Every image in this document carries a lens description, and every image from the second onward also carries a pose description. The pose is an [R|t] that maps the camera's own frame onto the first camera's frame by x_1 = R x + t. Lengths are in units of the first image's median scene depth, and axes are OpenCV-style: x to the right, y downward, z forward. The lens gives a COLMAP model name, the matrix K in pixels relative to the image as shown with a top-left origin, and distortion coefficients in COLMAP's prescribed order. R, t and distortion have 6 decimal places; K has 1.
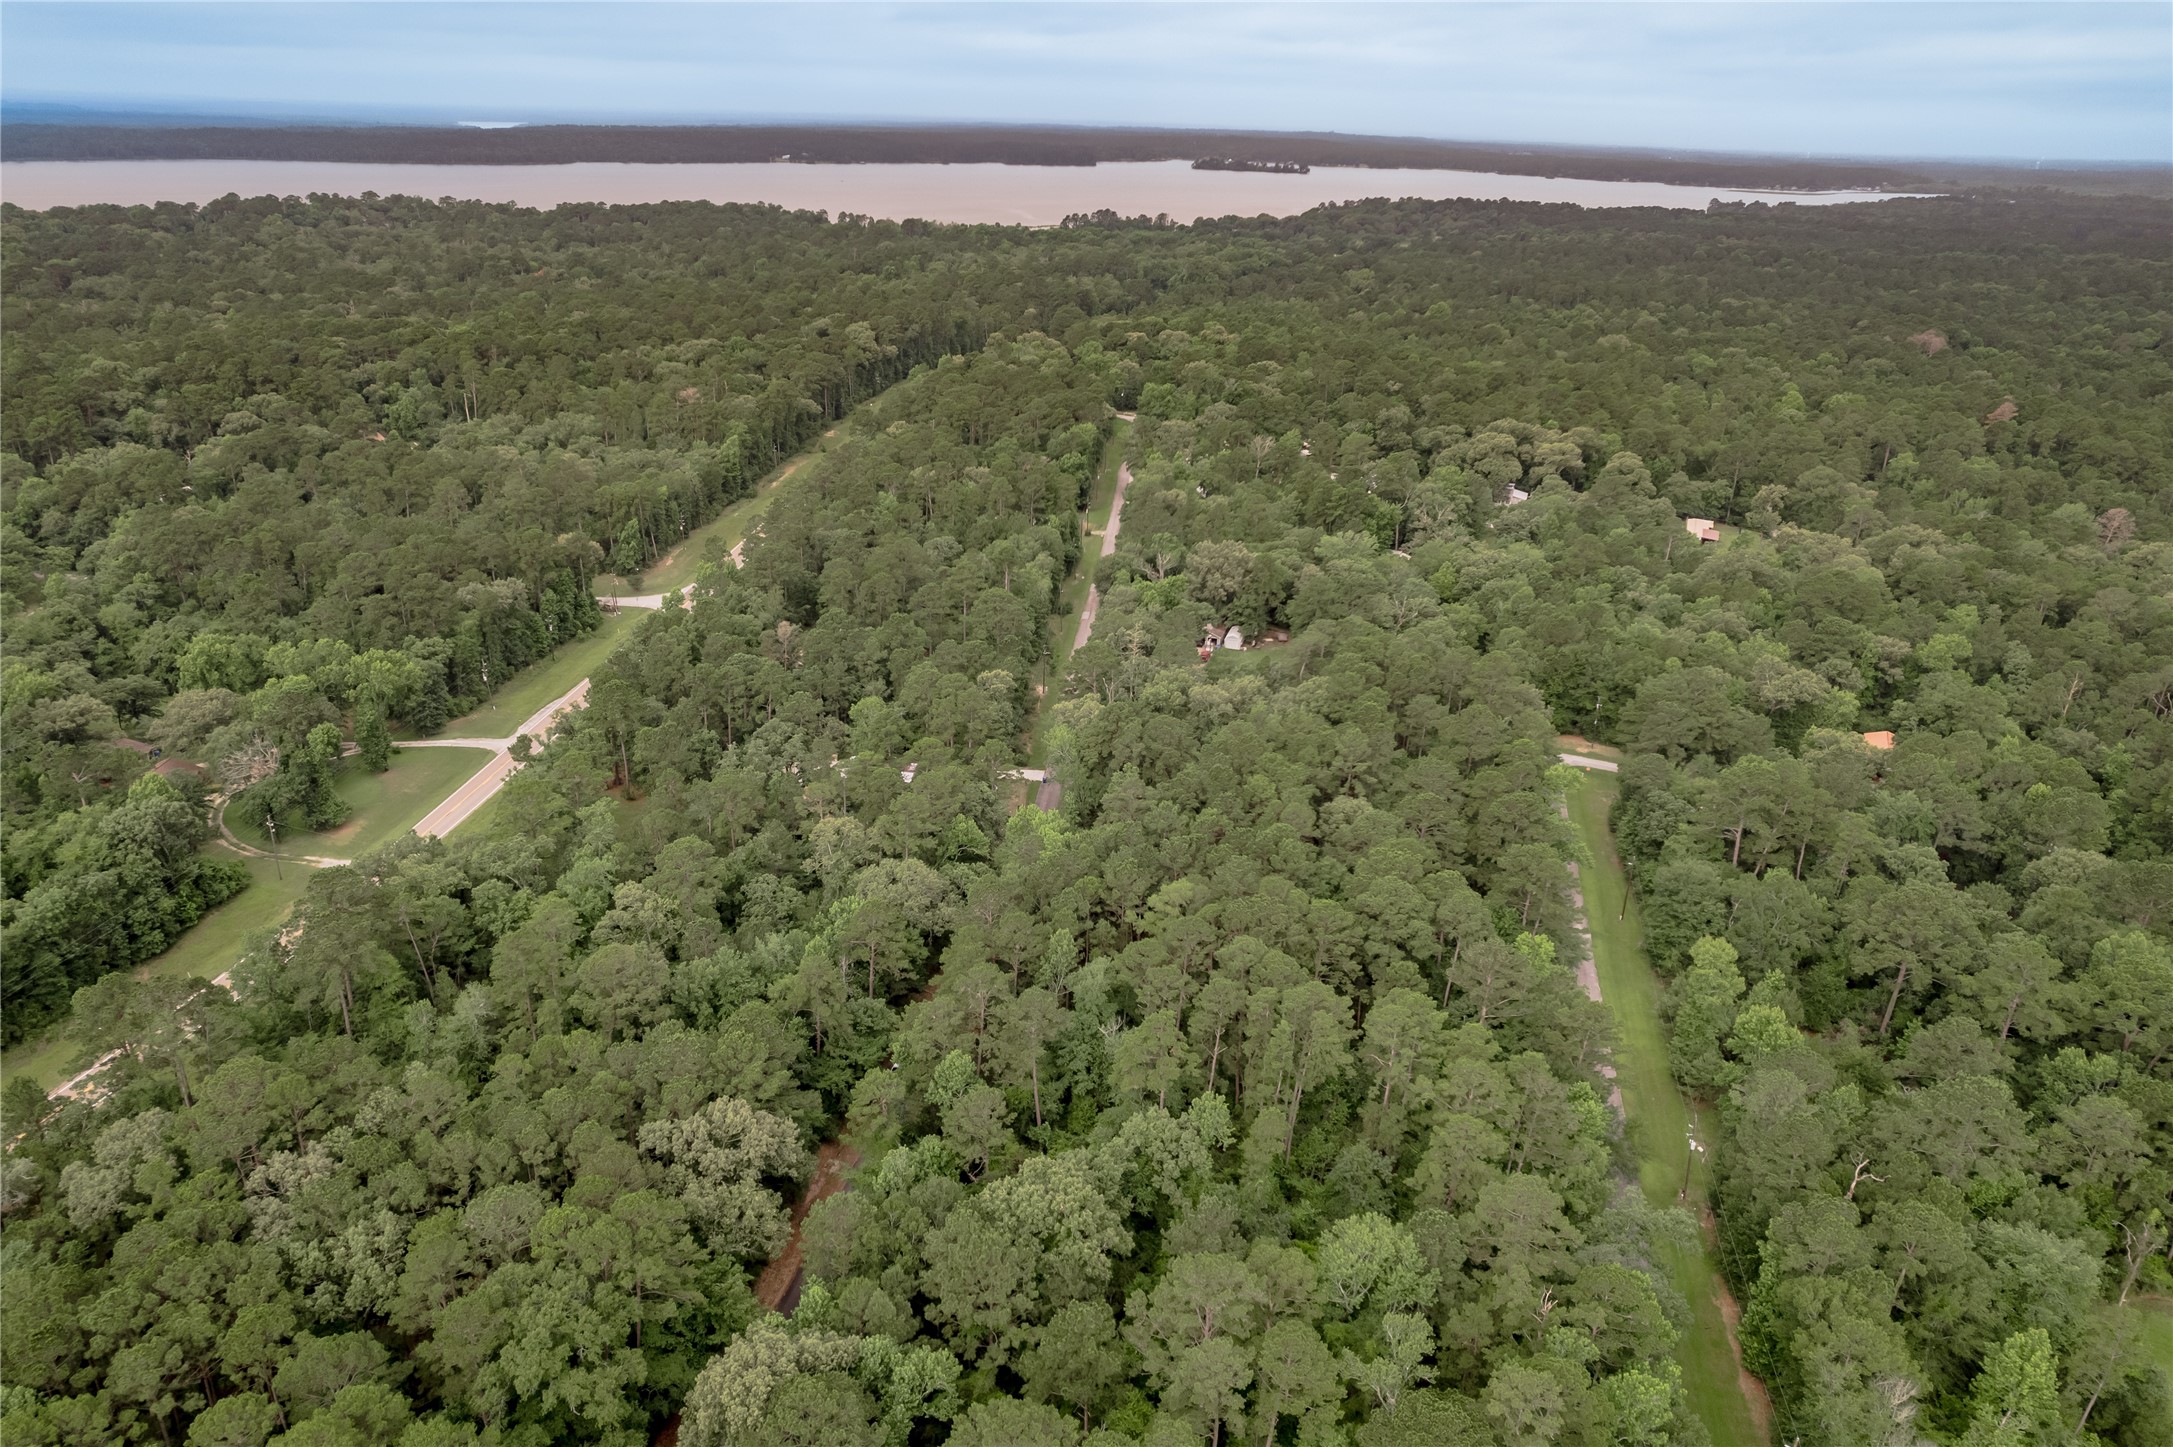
lens RADIAL K [[1456.7, 0, 1086.5], [0, 1456.7, 723.5], [0, 0, 1]] dist [-0.076523, 0.091685]
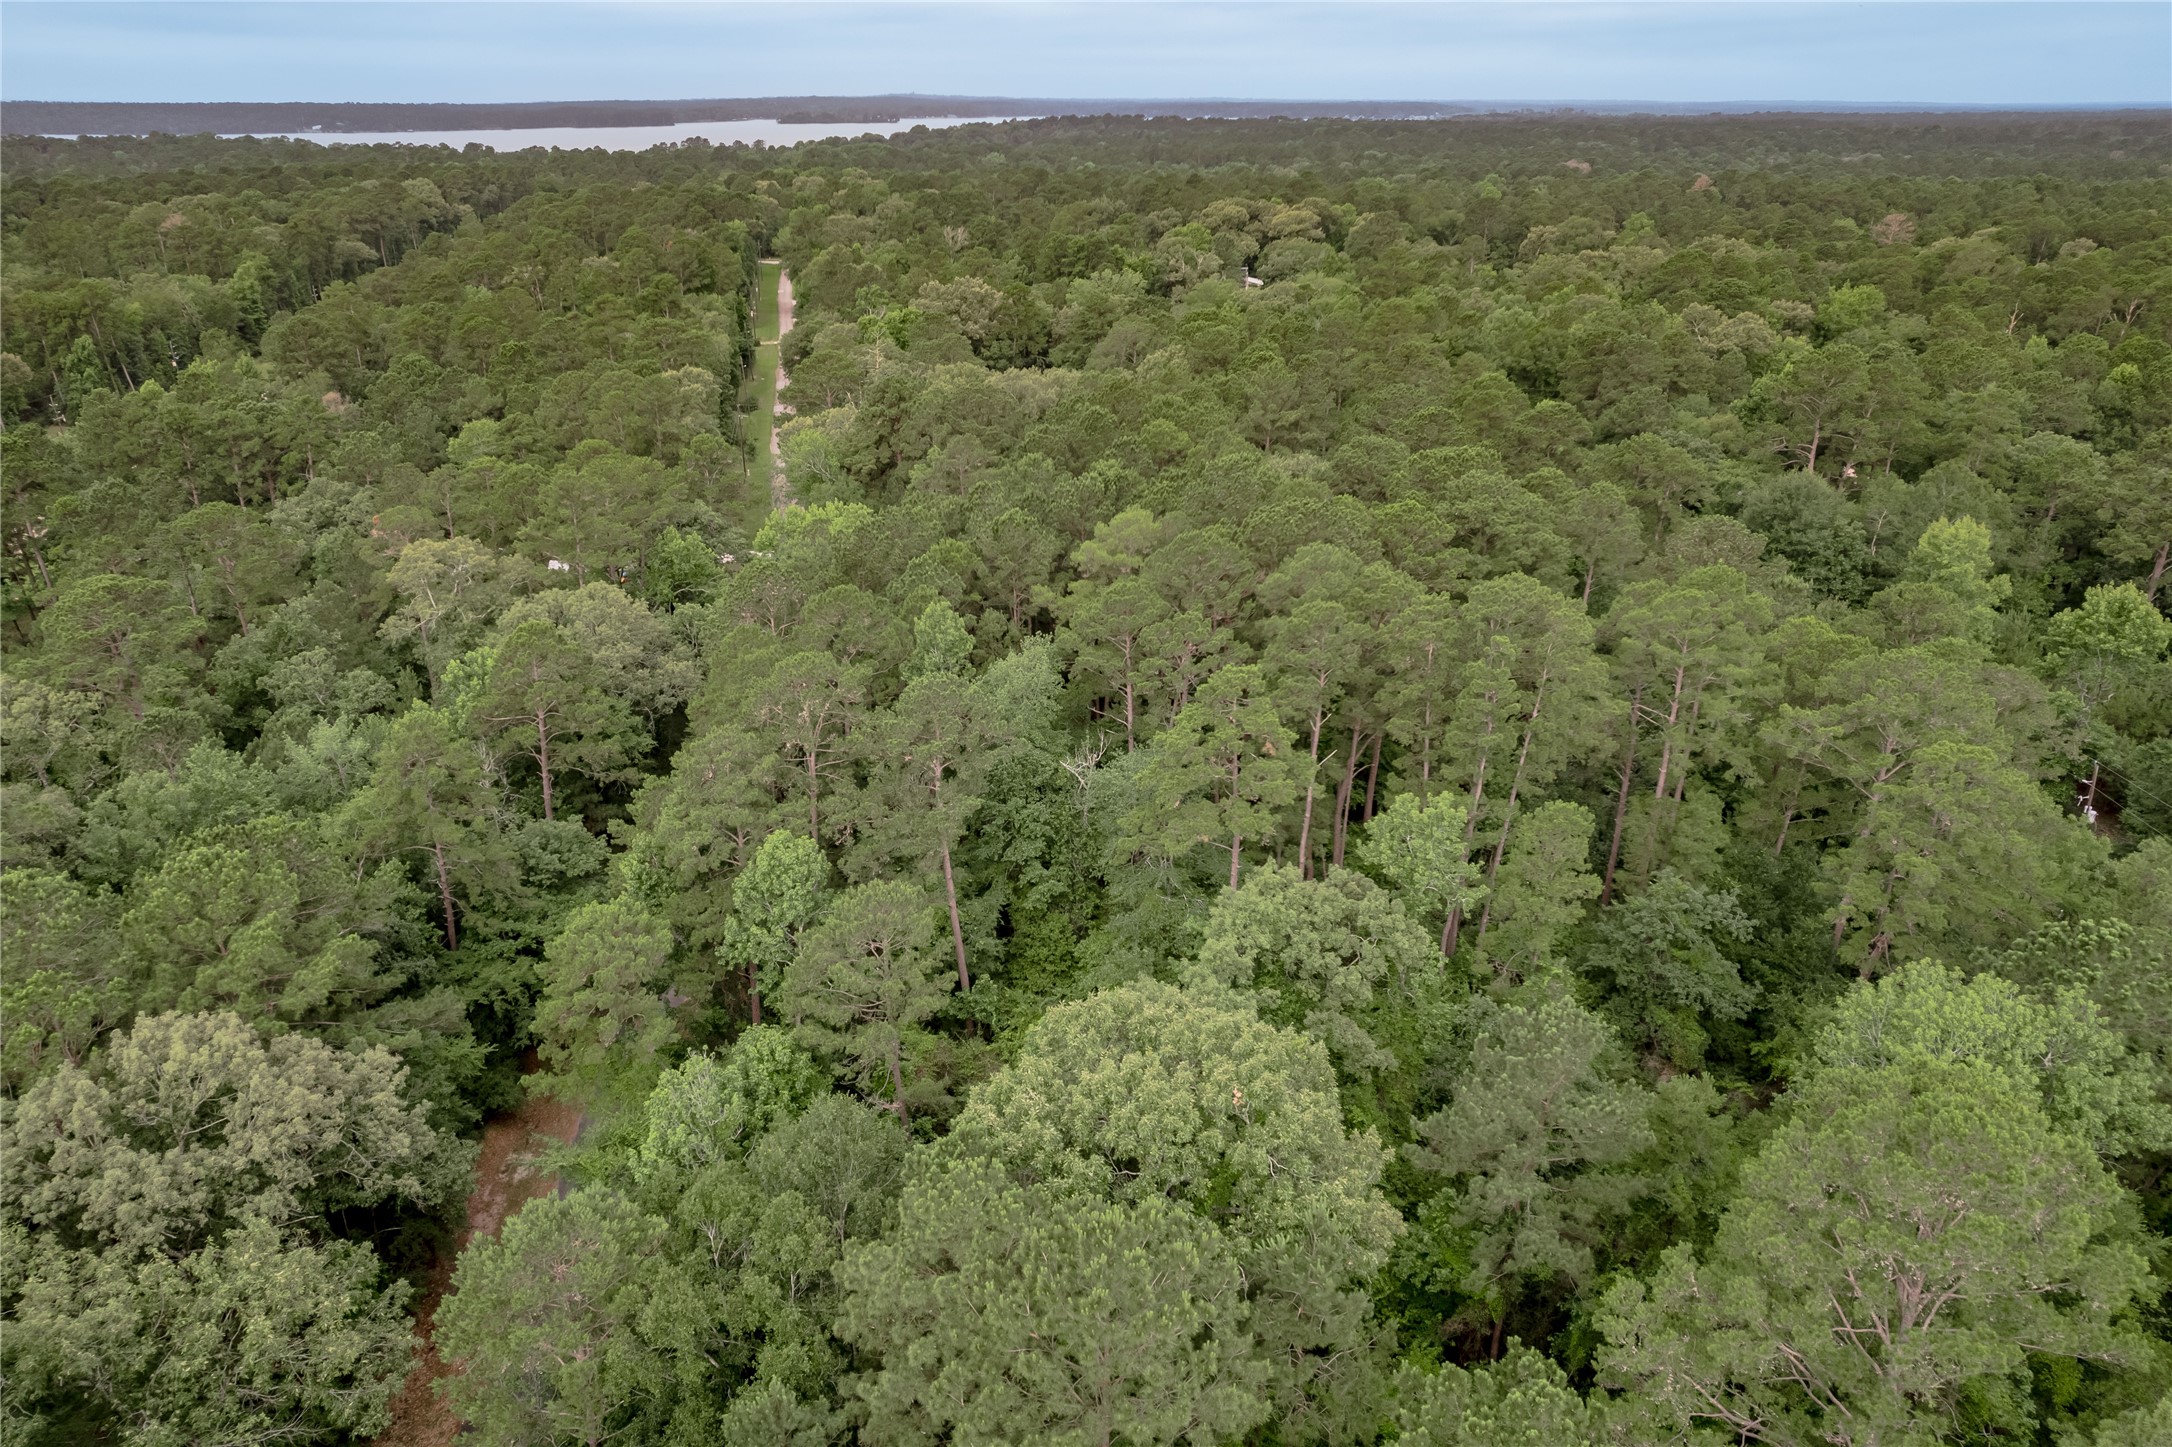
lens RADIAL K [[1452.3, 0, 1104.5], [0, 1452.3, 716.6], [0, 0, 1]] dist [-0.088167, 0.089700]
pose [[0.960083, -0.133555, 0.245771, -0.095632], [0.130856, 0.991024, 0.027355, 0.188808], [-0.247219, 0.005897, 0.968942, 0.550369]]
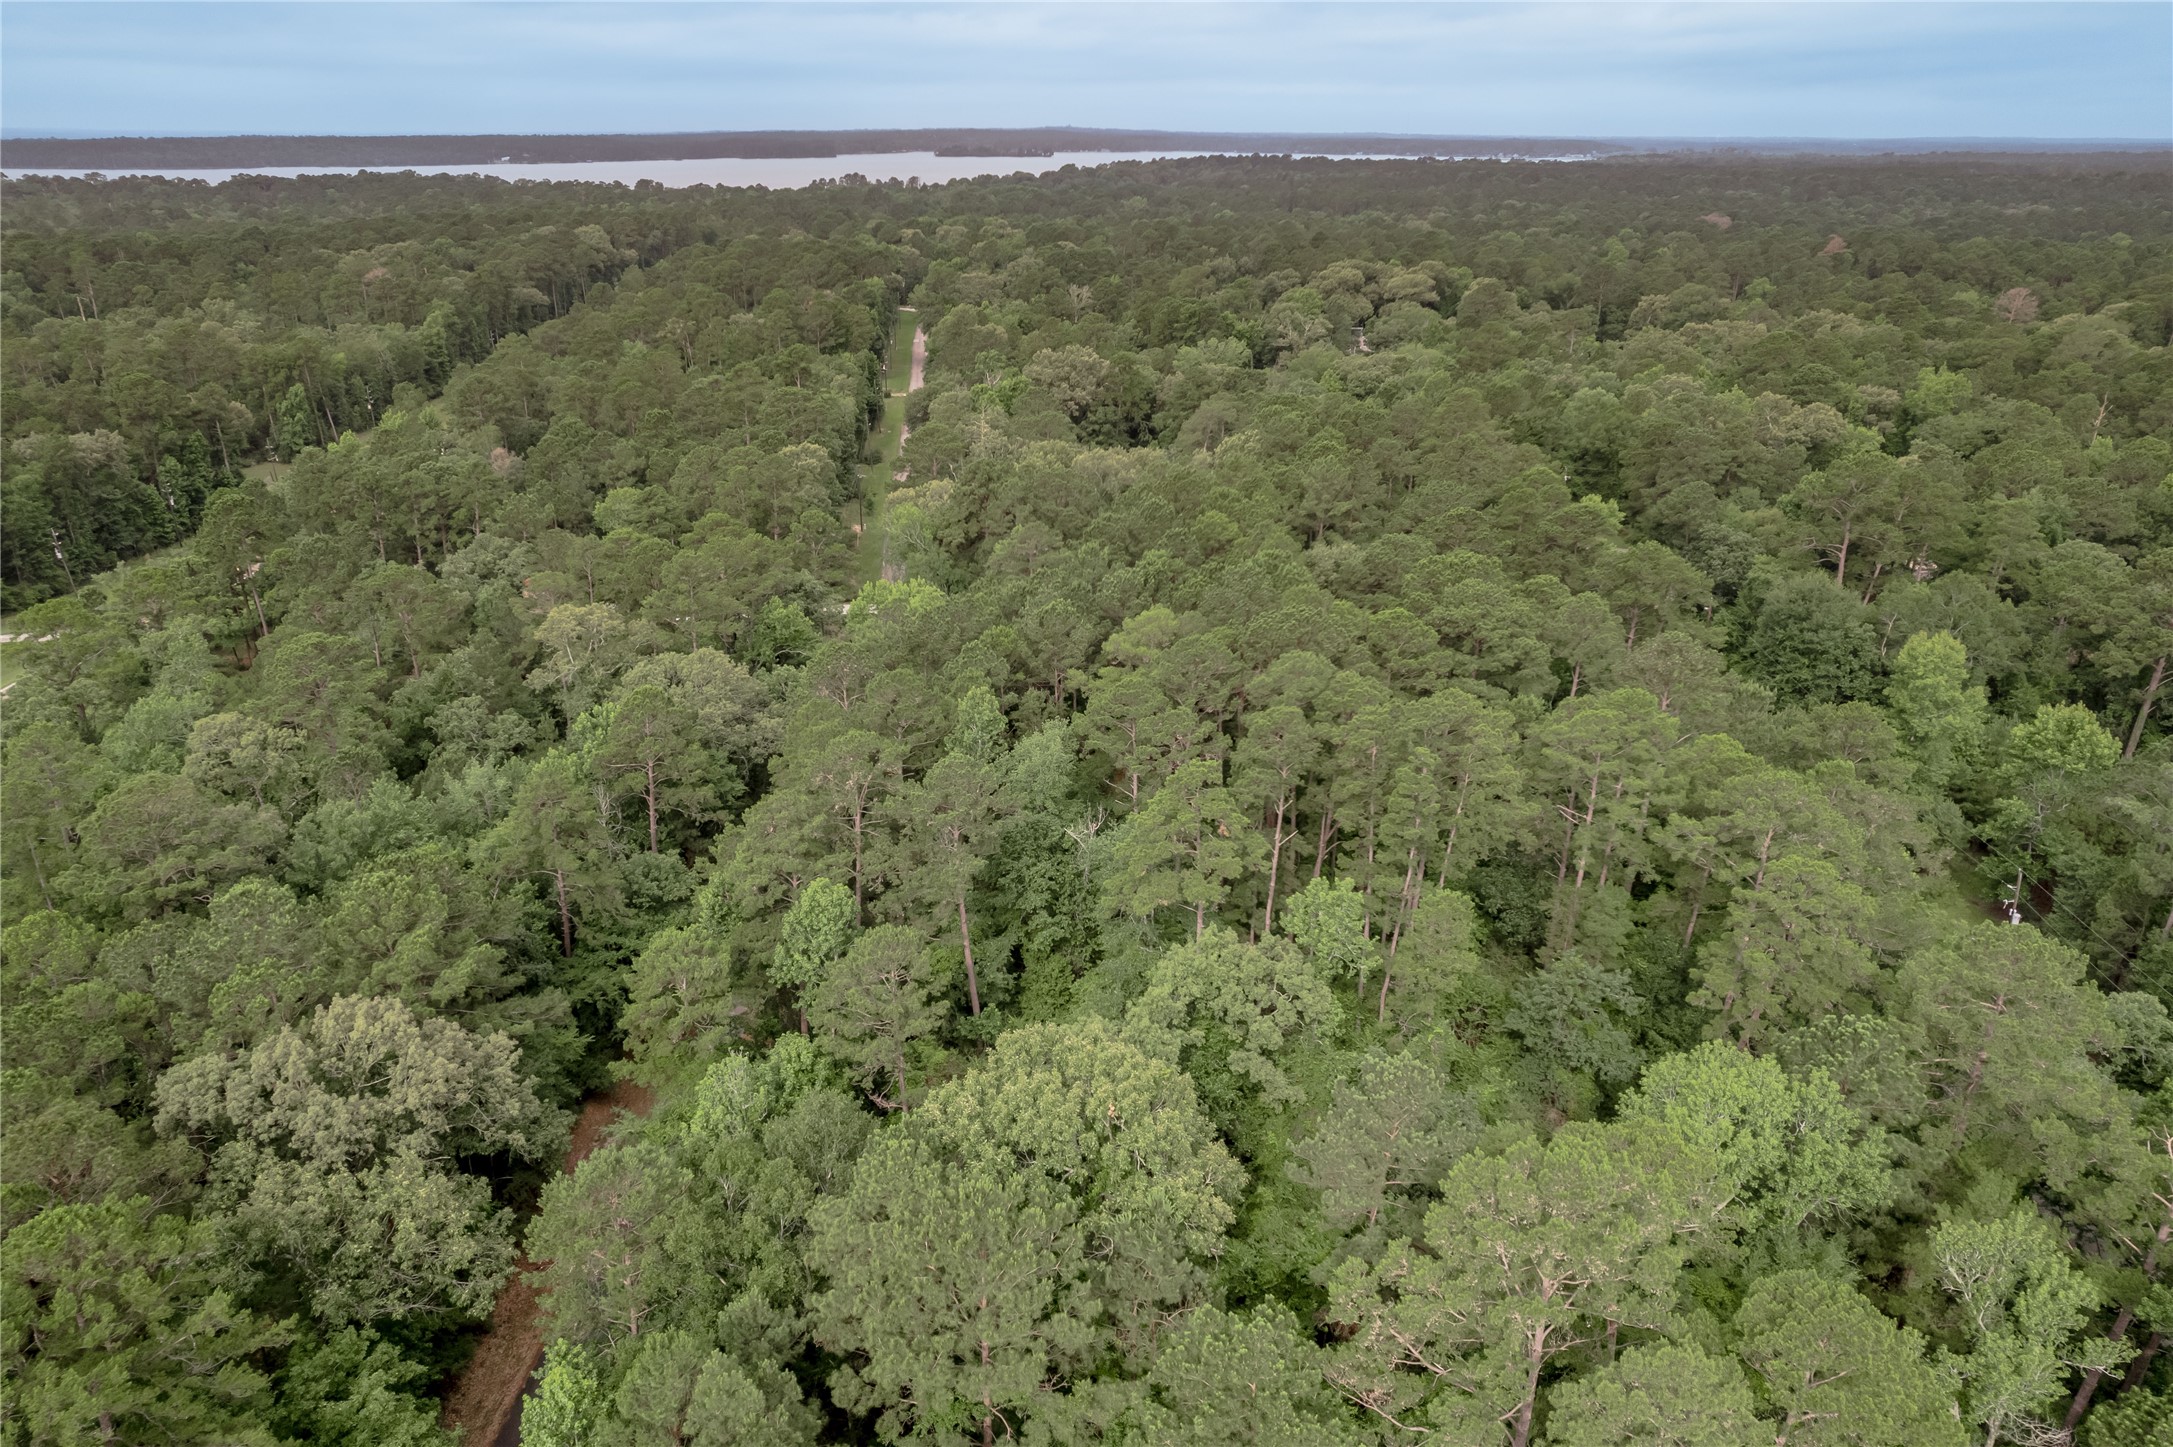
lens RADIAL K [[1448.2, 0, 1098.1], [0, 1448.2, 721.0], [0, 0, 1]] dist [-0.078214, 0.076135]
pose [[0.983945, -0.088205, 0.155149, -0.065105], [0.089128, 0.996020, 0.001009, 0.172628], [-0.154621, 0.012836, 0.987891, 0.449729]]
